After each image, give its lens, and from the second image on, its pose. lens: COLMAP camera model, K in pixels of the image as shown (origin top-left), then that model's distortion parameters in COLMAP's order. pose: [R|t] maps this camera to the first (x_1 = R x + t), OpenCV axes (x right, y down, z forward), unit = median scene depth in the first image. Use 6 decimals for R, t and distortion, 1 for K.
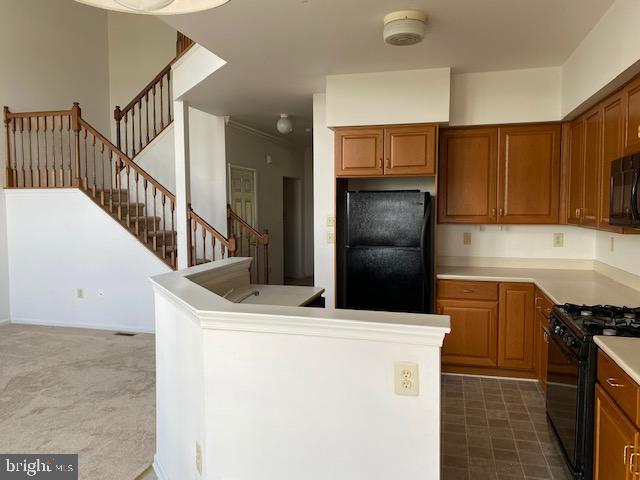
lens RADIAL K [[491.0, 0, 320.0], [0, 491.0, 234.6], [0, 0, 1]] dist [0.030017, -0.004750]
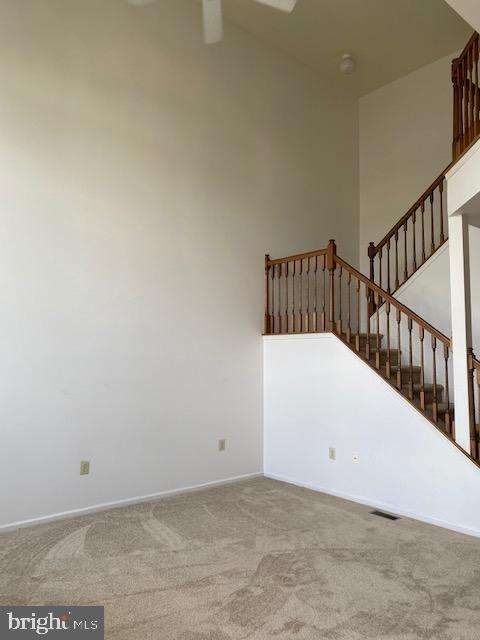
lens RADIAL K [[491.0, 0, 240.0], [0, 491.0, 320.0], [0, 0, 1]] dist [0.030017, -0.004750]
pose [[0.820545, -0.039425, -0.570220, -0.123226], [-0.039283, 0.991370, -0.125072, 0.001191], [0.570230, 0.125027, 0.811915, 0.190965]]
